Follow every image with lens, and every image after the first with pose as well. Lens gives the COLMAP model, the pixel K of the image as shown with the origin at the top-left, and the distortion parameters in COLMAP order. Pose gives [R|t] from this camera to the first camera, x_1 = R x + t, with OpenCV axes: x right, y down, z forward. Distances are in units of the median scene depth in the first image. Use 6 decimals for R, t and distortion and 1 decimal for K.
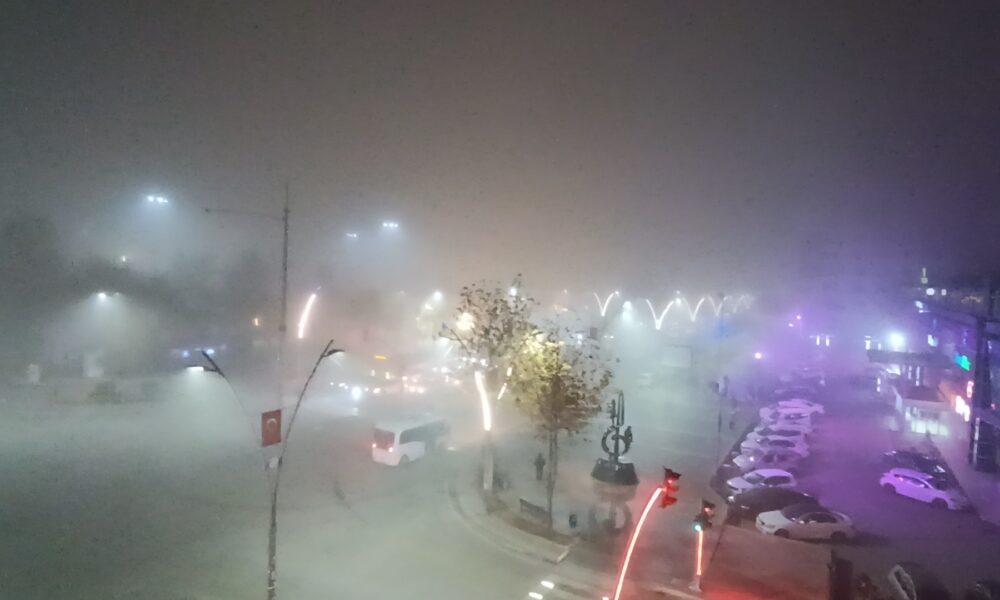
lens RADIAL K [[579.1, 0, 507.1], [0, 579.1, 301.2], [0, 0, 1]] dist [0.006538, 0.012234]
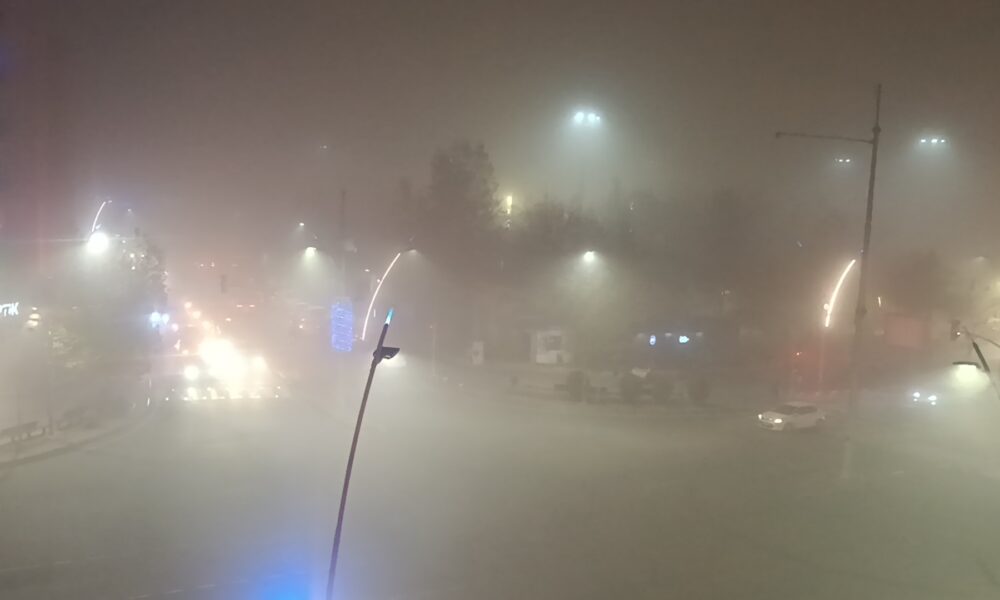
lens RADIAL K [[976.0, 0, 512.4], [0, 976.0, 295.5], [0, 0, 1]] dist [0.024386, 0.000000]
pose [[0.880446, 0.044183, -0.472084, -0.155212], [-0.031391, 0.998896, 0.034942, 0.001550], [0.473107, -0.015945, 0.880861, -0.105043]]
